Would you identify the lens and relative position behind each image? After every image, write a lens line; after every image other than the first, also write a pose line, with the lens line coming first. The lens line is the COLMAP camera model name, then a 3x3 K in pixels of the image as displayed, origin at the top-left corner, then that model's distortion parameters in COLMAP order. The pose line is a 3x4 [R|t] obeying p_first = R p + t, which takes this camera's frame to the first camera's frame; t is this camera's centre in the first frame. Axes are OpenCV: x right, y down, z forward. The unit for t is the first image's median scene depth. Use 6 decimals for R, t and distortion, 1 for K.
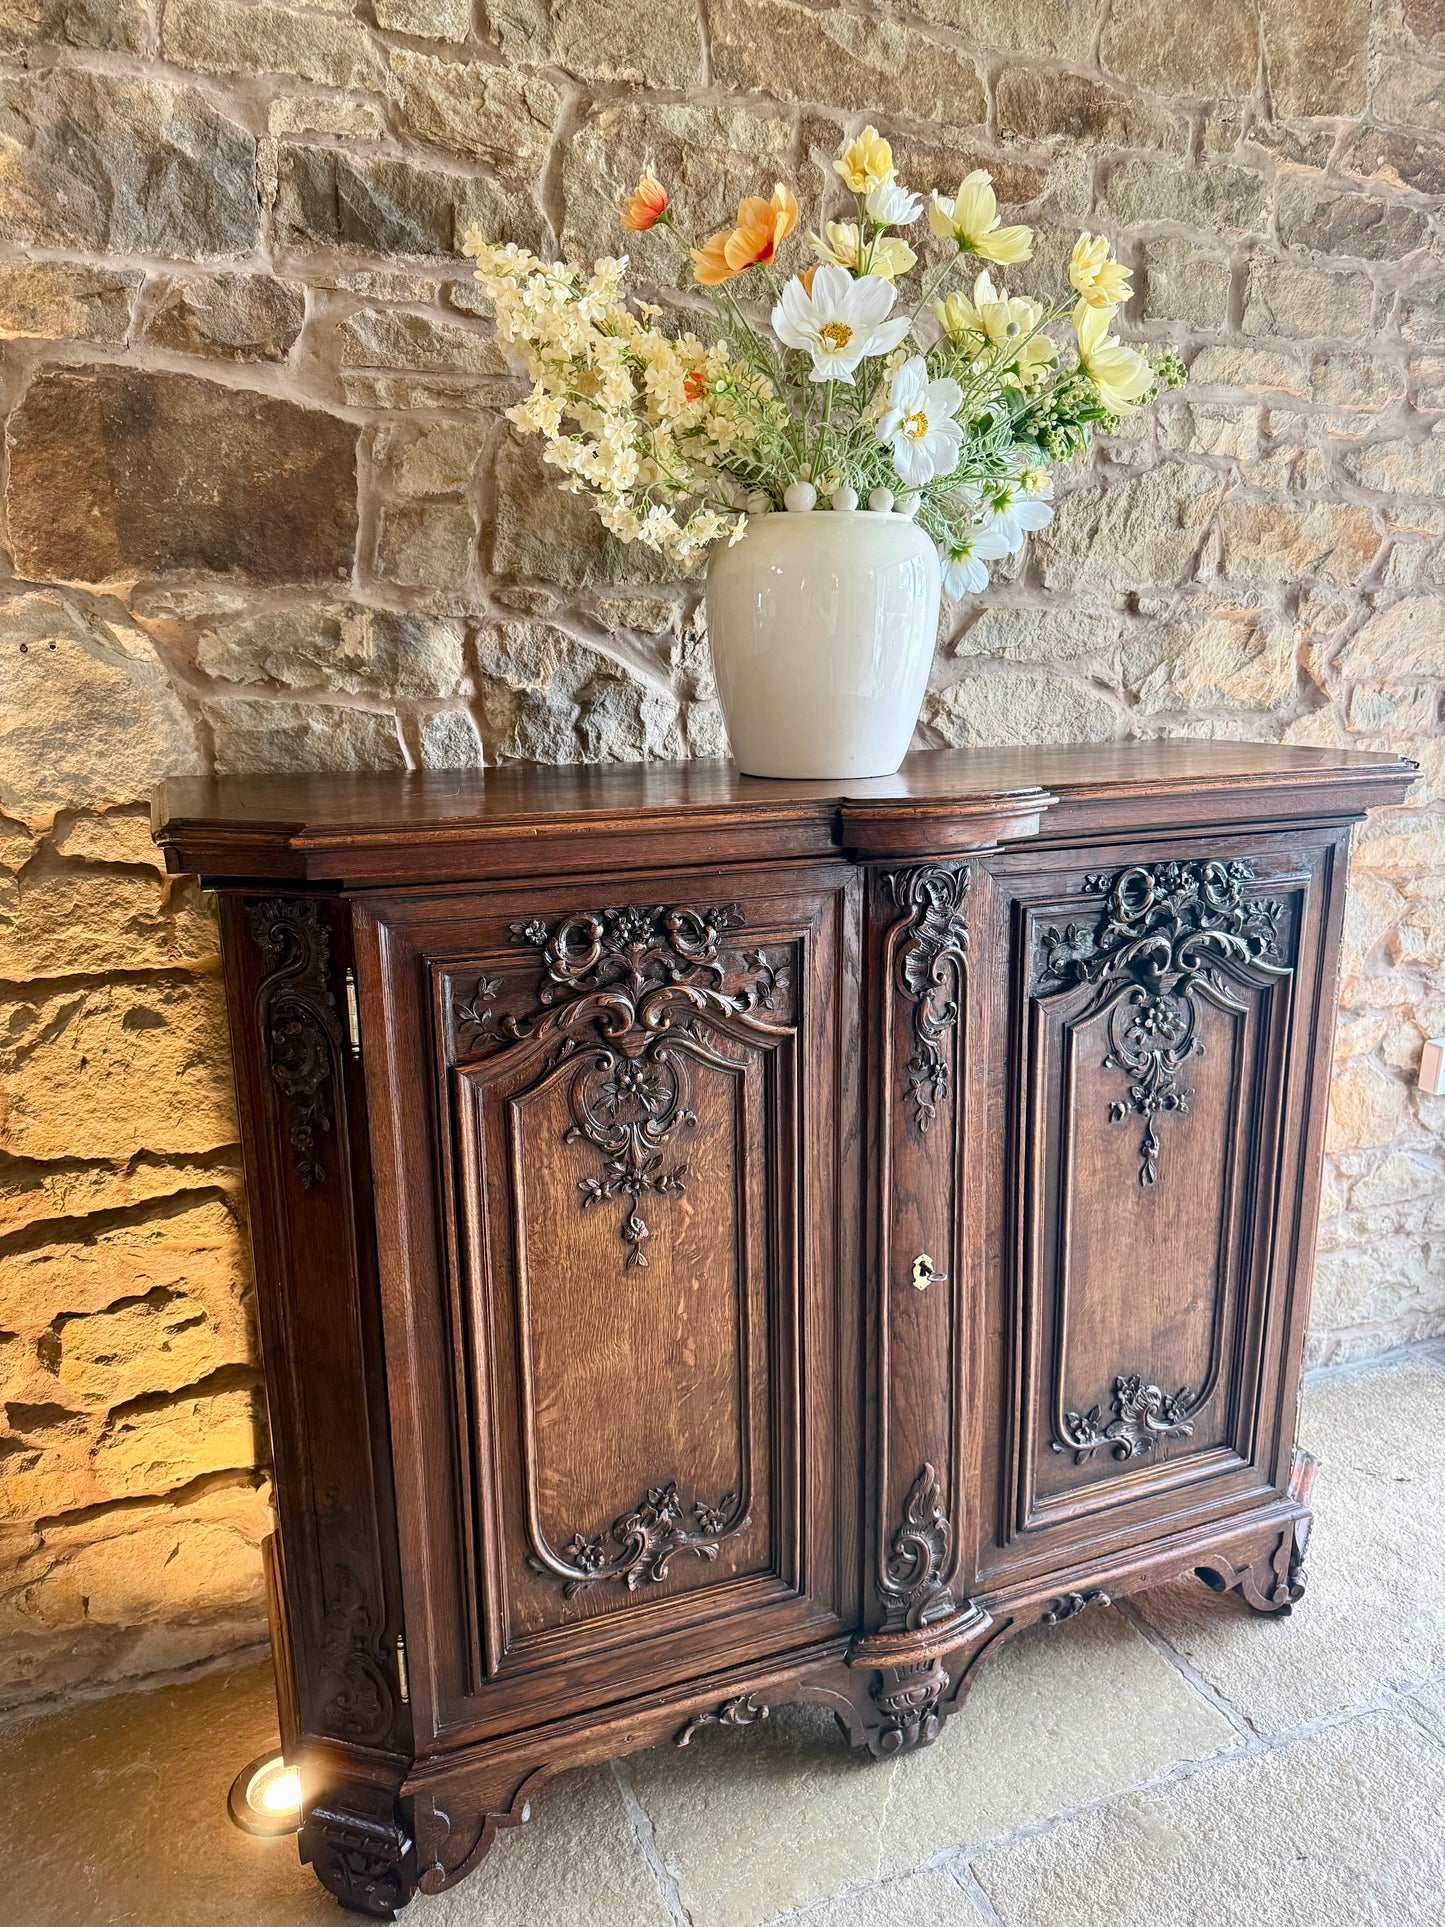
lens RADIAL K [[1390.3, 0, 717.6], [0, 1390.3, 966.4], [0, 0, 1]] dist [0.011754, -0.039536]
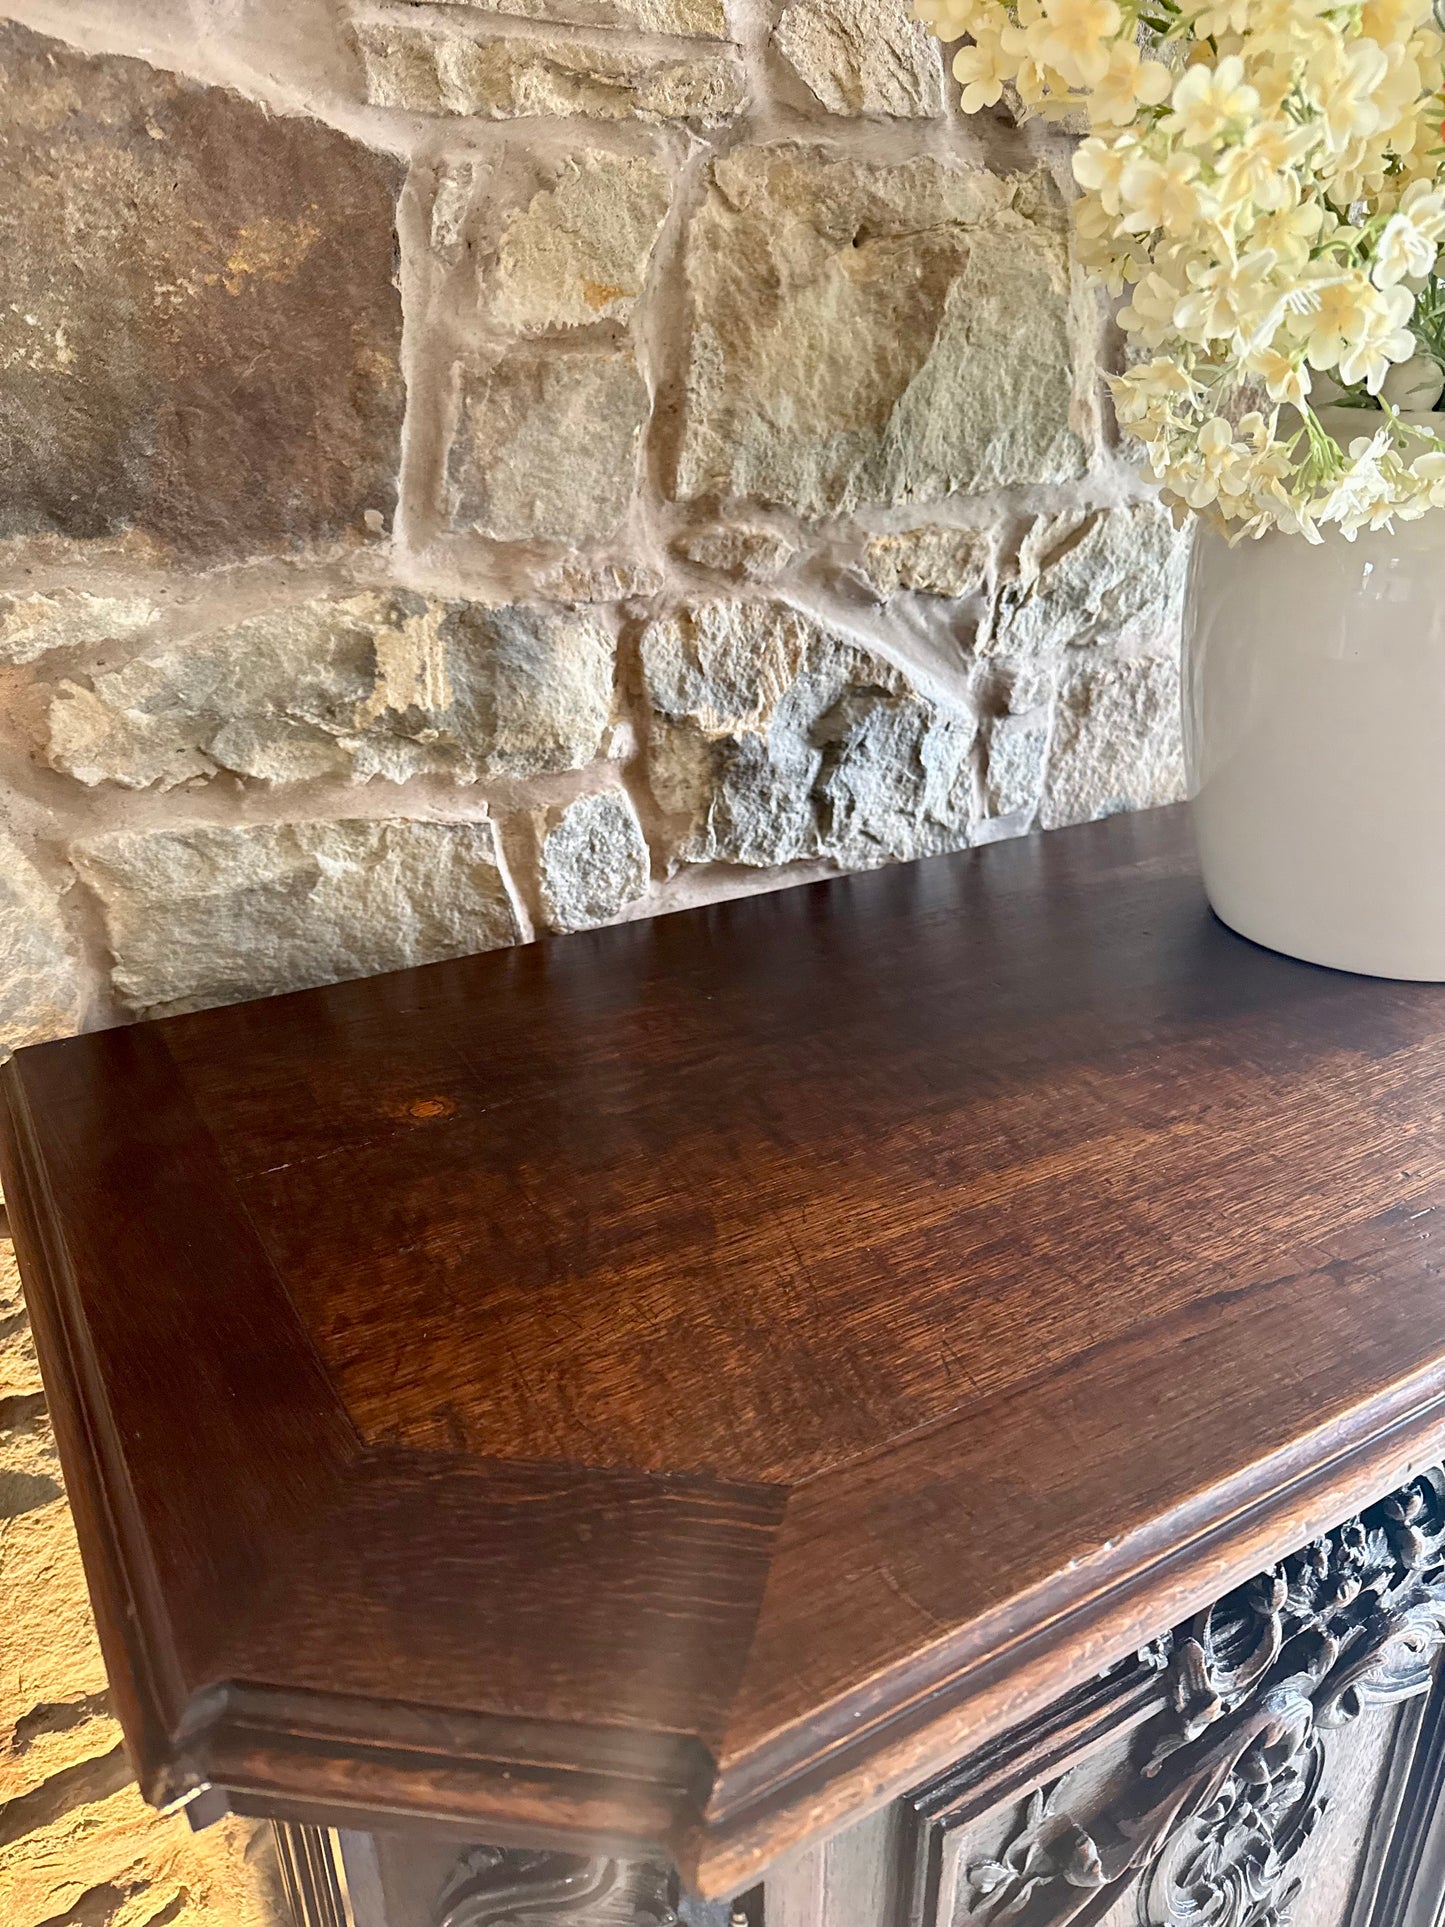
lens RADIAL K [[1446.7, 0, 734.3], [0, 1446.7, 978.9], [0, 0, 1]] dist [0.003251, -0.030846]
pose [[0.985159, -0.058049, 0.161530, -0.232205], [0.025593, 0.980234, 0.196178, -0.221431], [-0.169725, -0.189132, 0.967172, 0.500418]]
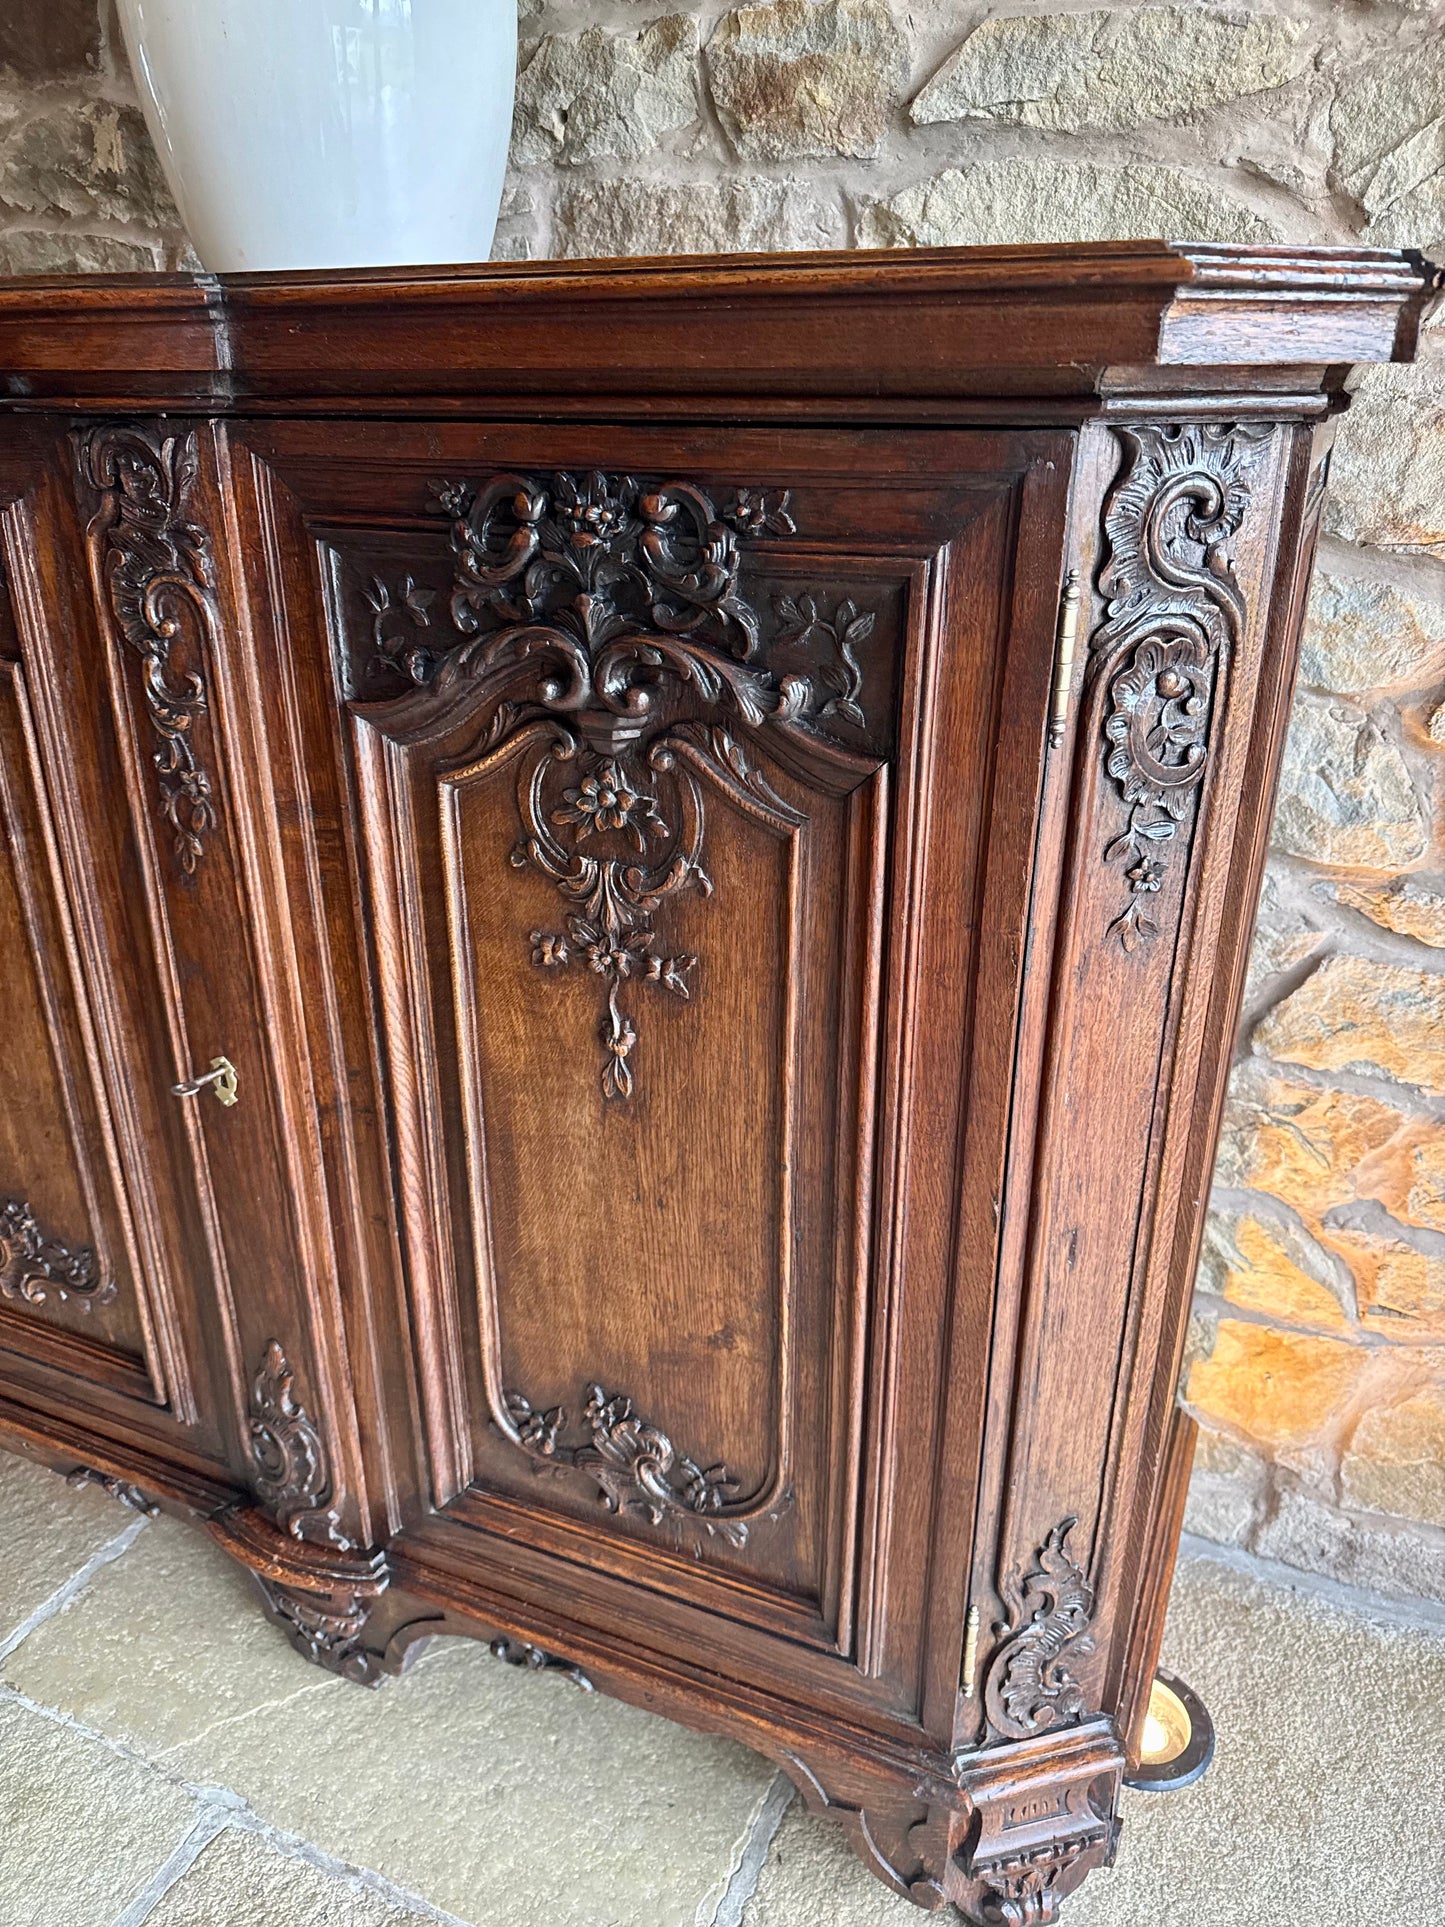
lens RADIAL K [[1390.3, 0, 728.9], [0, 1390.3, 979.7], [0, 0, 1]] dist [0.011754, -0.039536]
pose [[0.694276, 0.299779, -0.654304, 0.670255], [-0.168787, 0.951589, 0.256885, -0.036604], [0.699637, -0.067911, 0.711264, 0.624958]]
